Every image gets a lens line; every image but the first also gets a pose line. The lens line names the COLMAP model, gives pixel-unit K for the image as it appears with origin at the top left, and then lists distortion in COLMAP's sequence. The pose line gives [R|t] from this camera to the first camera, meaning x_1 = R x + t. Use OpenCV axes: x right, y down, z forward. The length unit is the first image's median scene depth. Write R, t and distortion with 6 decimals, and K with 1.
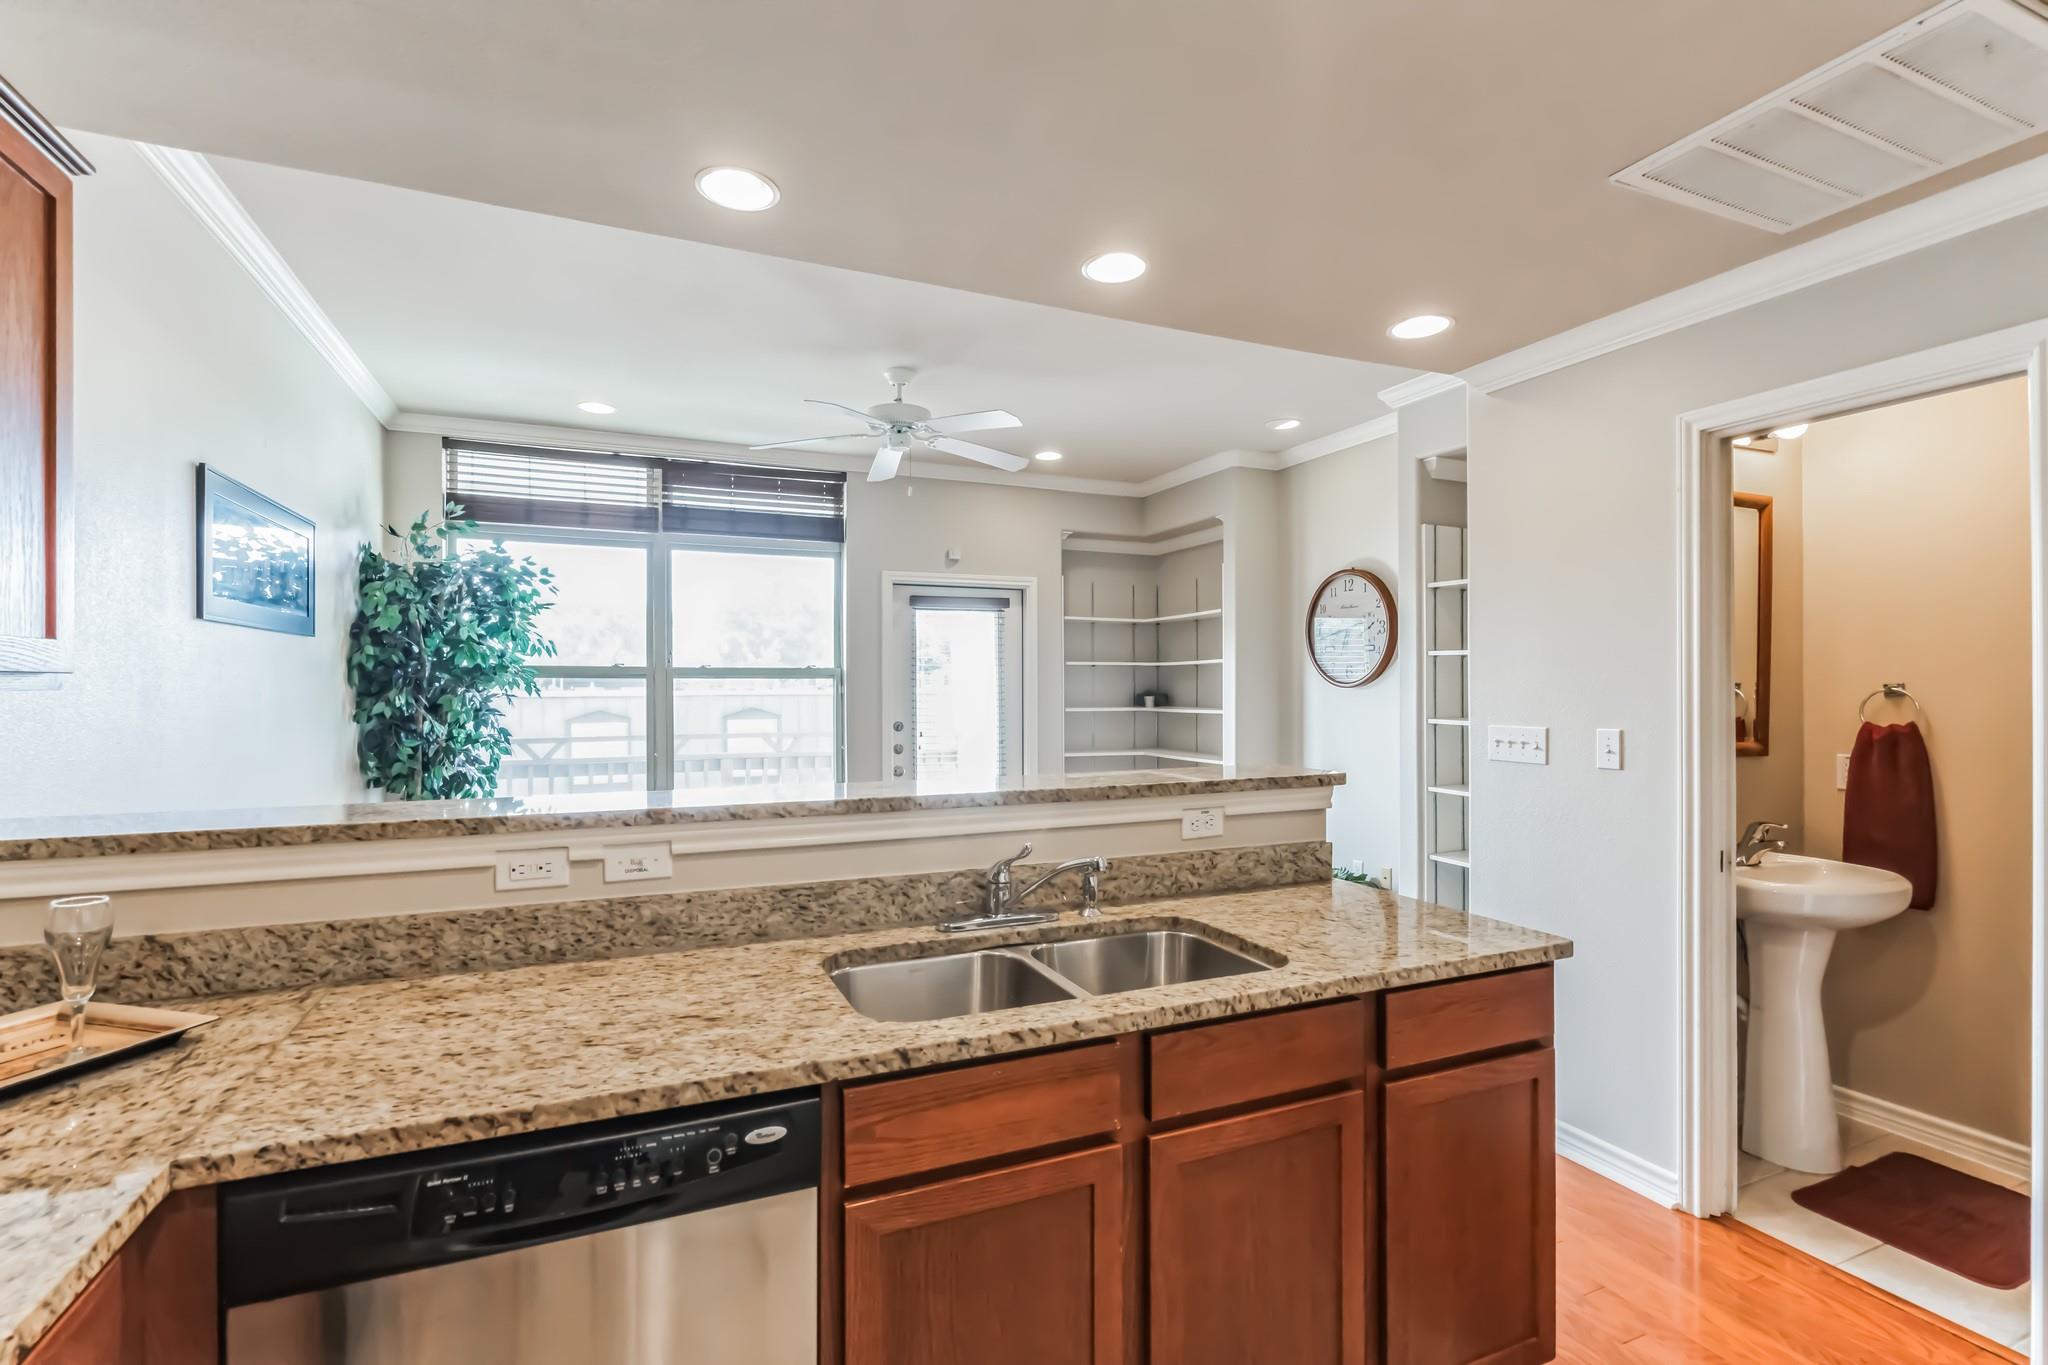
lens RADIAL K [[939.1, 0, 1024.0], [0, 939.1, 682.5], [0, 0, 1]] dist [-0.001795, 0.000083]
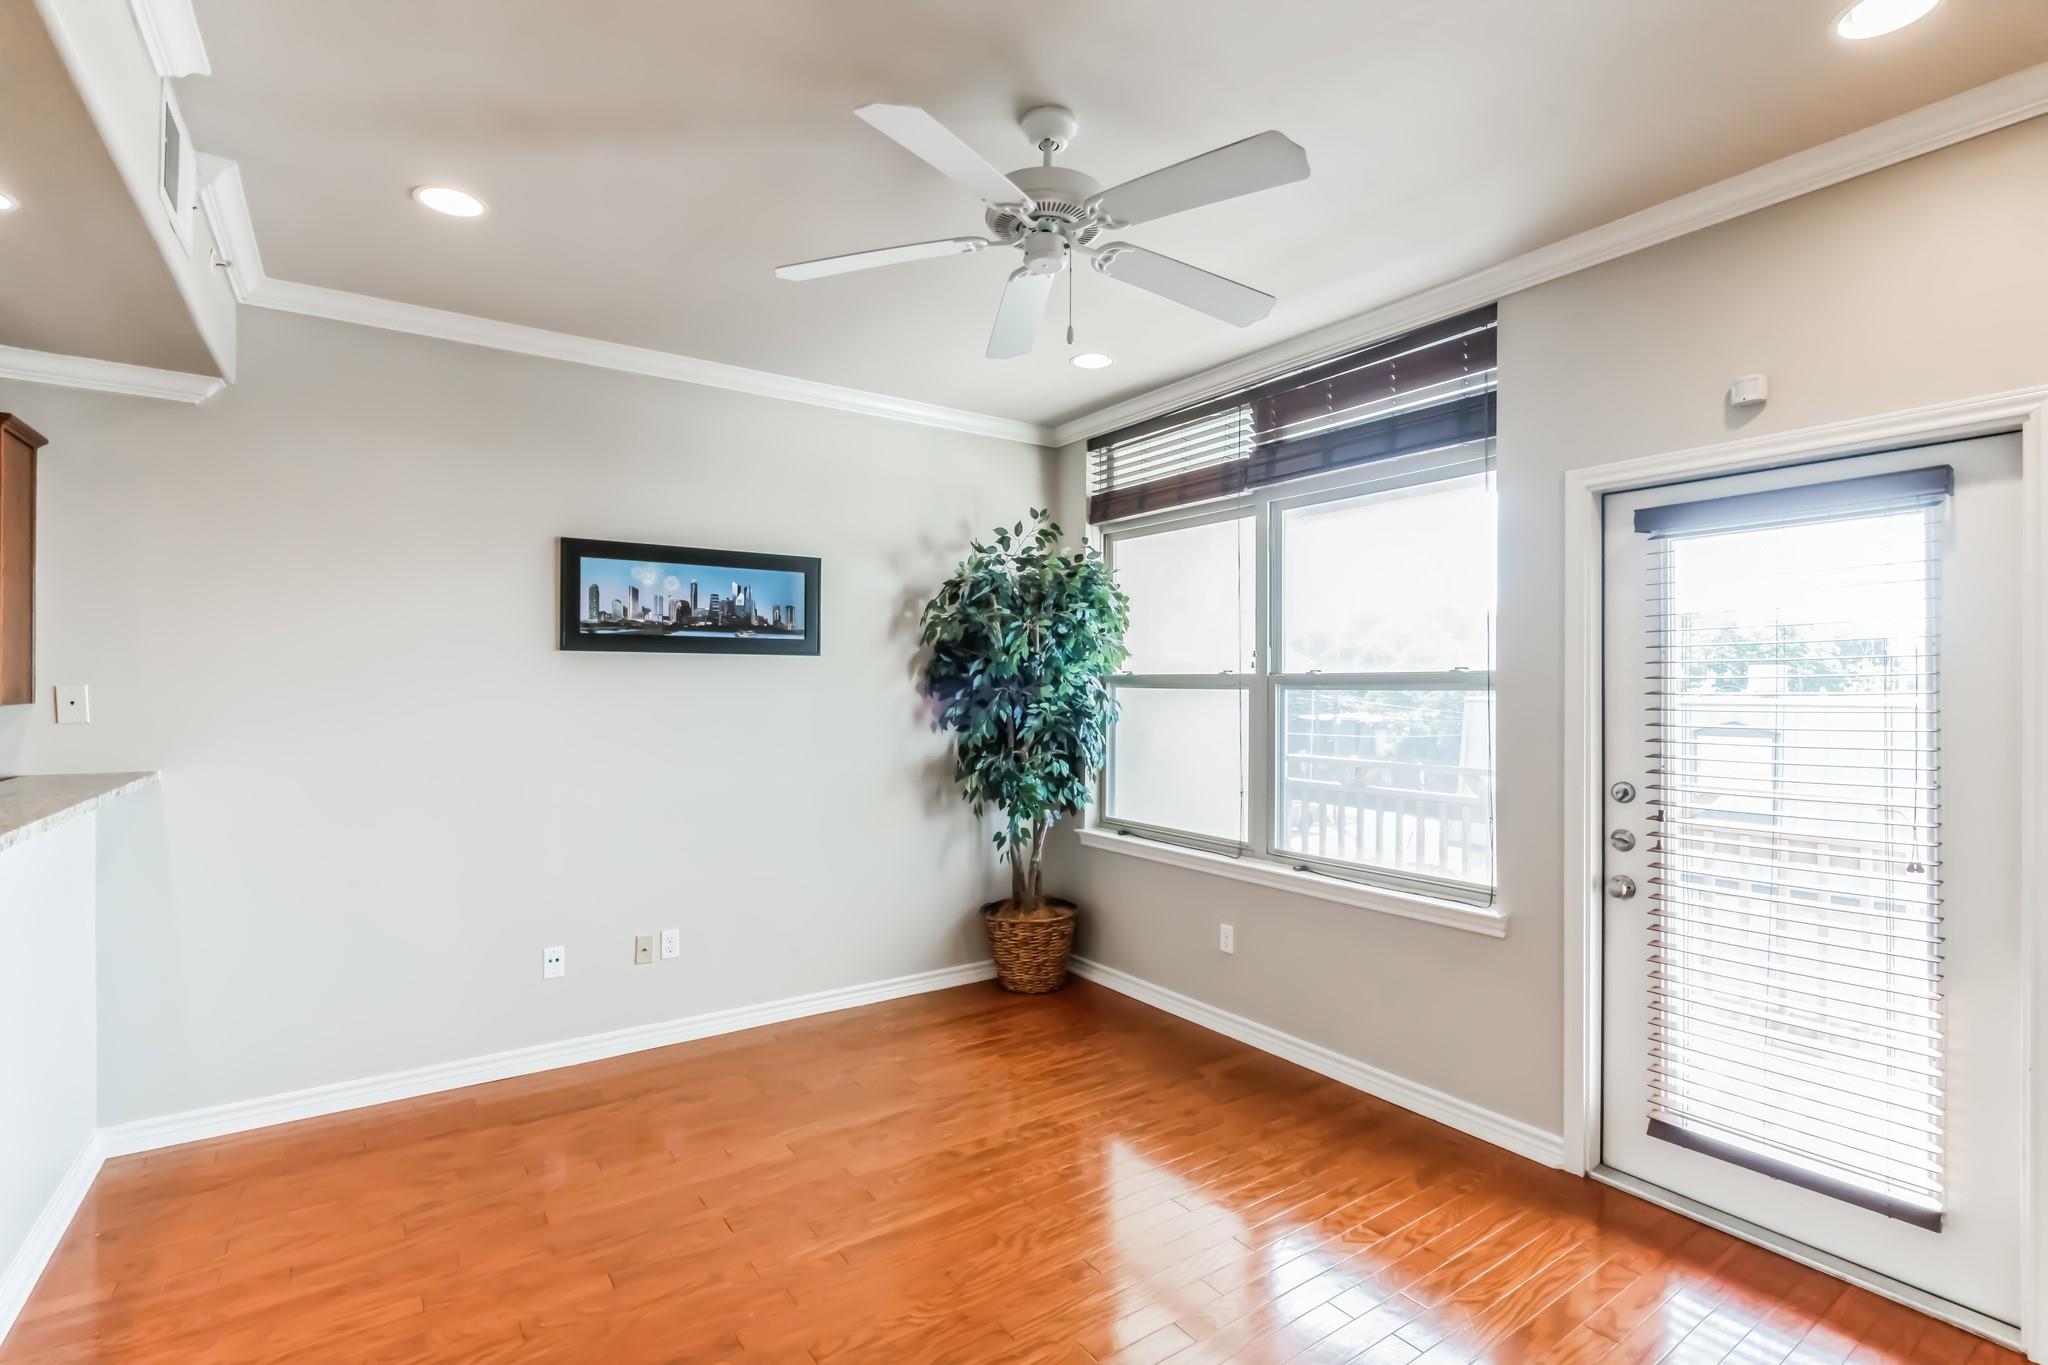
lens RADIAL K [[944.5, 0, 1024.0], [0, 944.5, 682.5], [0, 0, 1]] dist [-0.033129, 0.025195]
pose [[0.201258, 0.003893, -0.979530, 0.288374], [0.003780, 0.999982, 0.004751, -0.013169], [0.979531, -0.004659, 0.201240, 0.661129]]
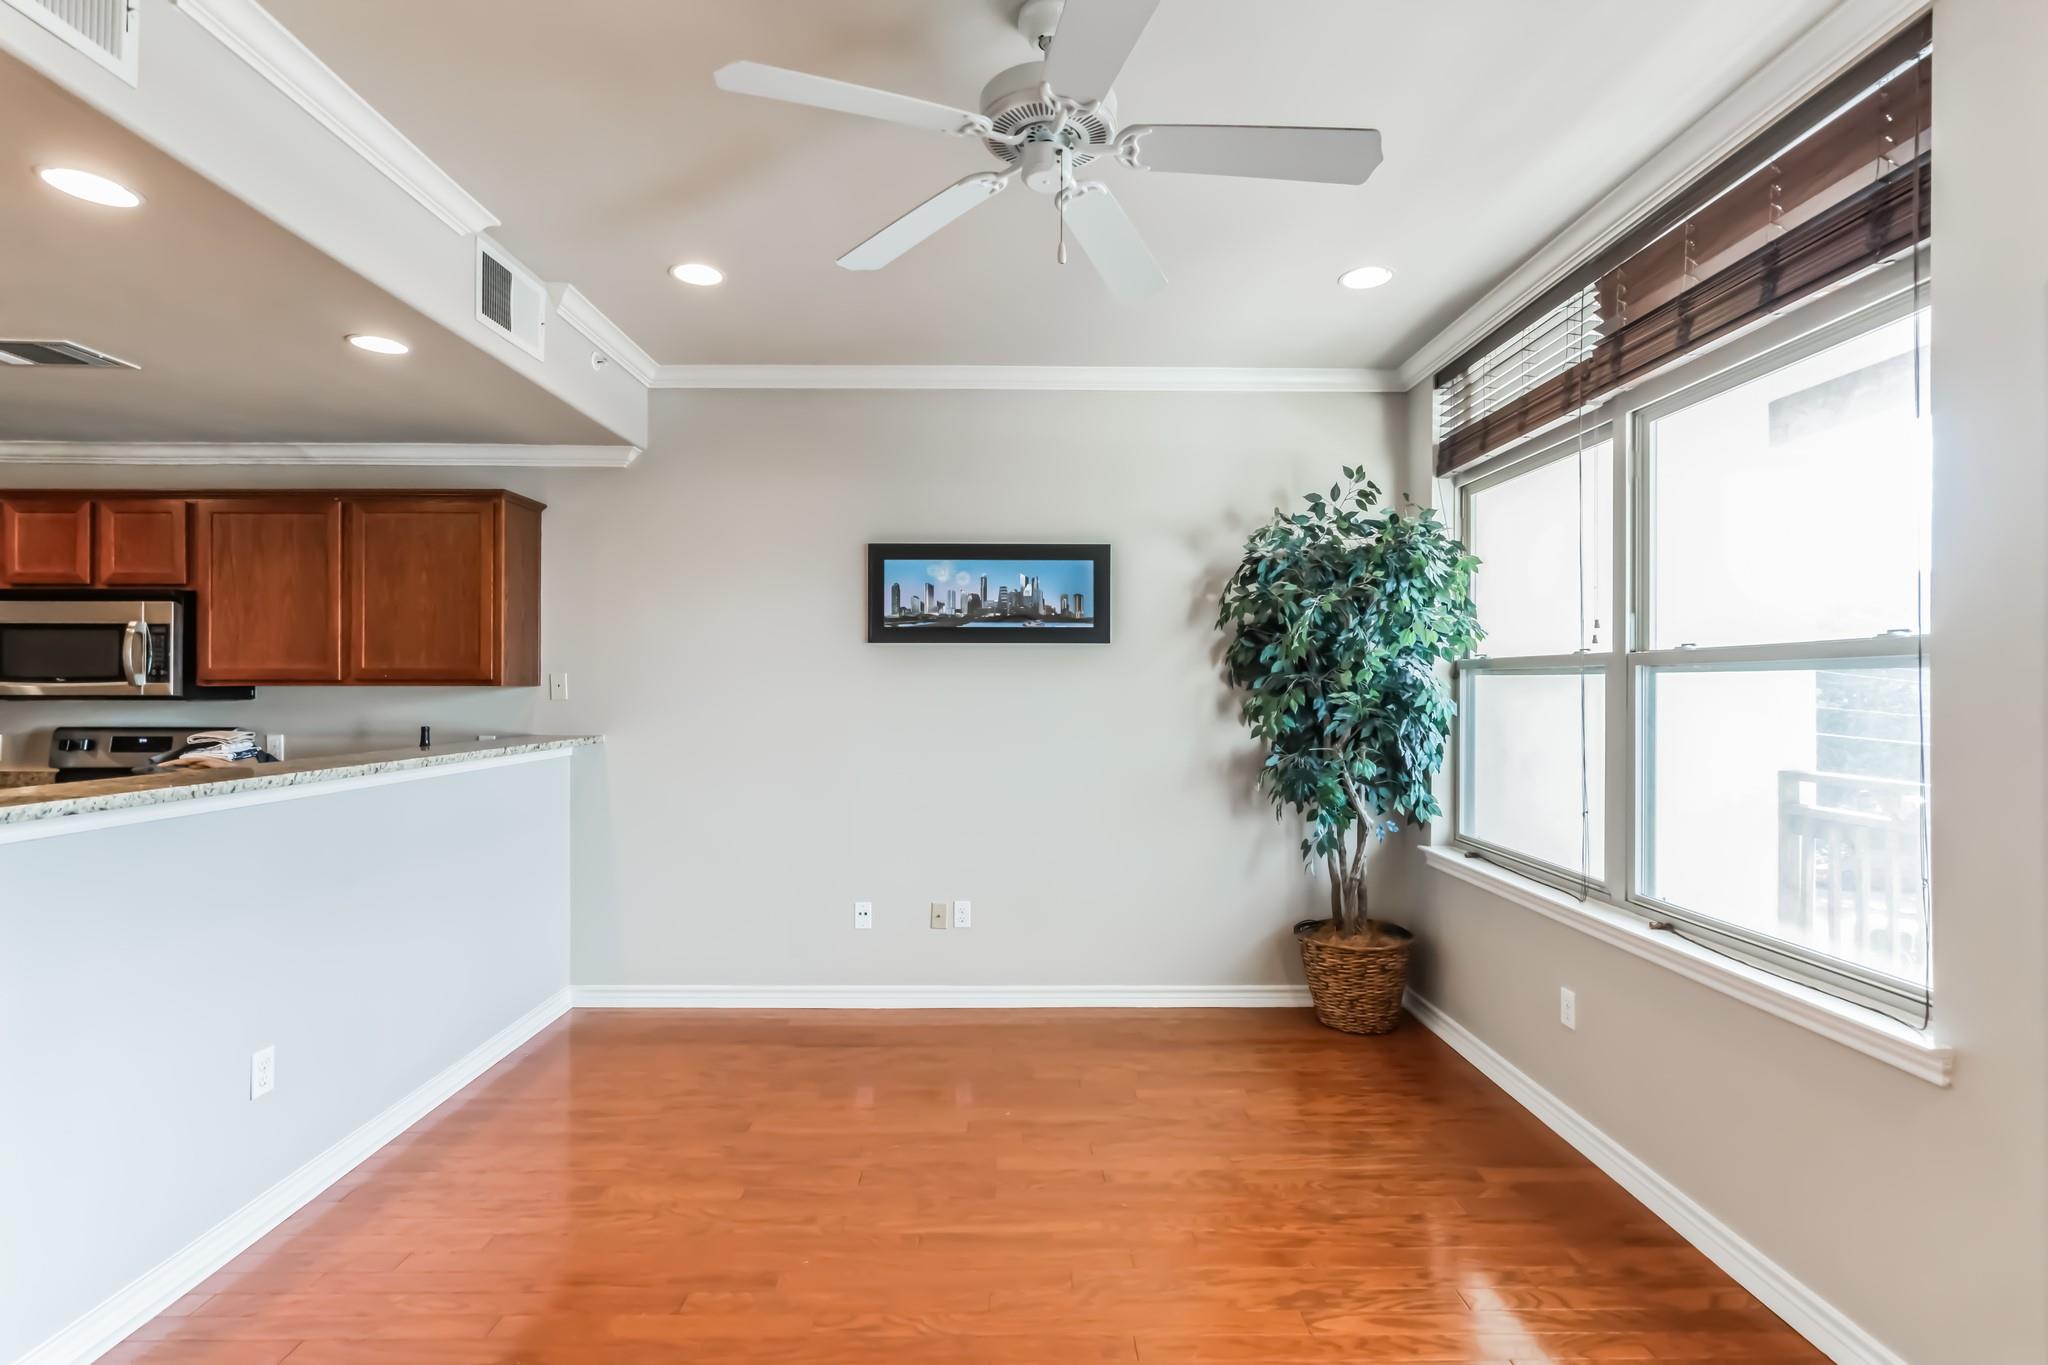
lens RADIAL K [[939.1, 0, 1024.0], [0, 939.1, 682.5], [0, 0, 1]] dist [-0.001795, 0.000083]
pose [[-0.380305, 0.003227, -0.924856, 0.226828], [0.007396, 0.999973, 0.000448, -0.001366], [0.924832, -0.006670, -0.380318, 0.875950]]
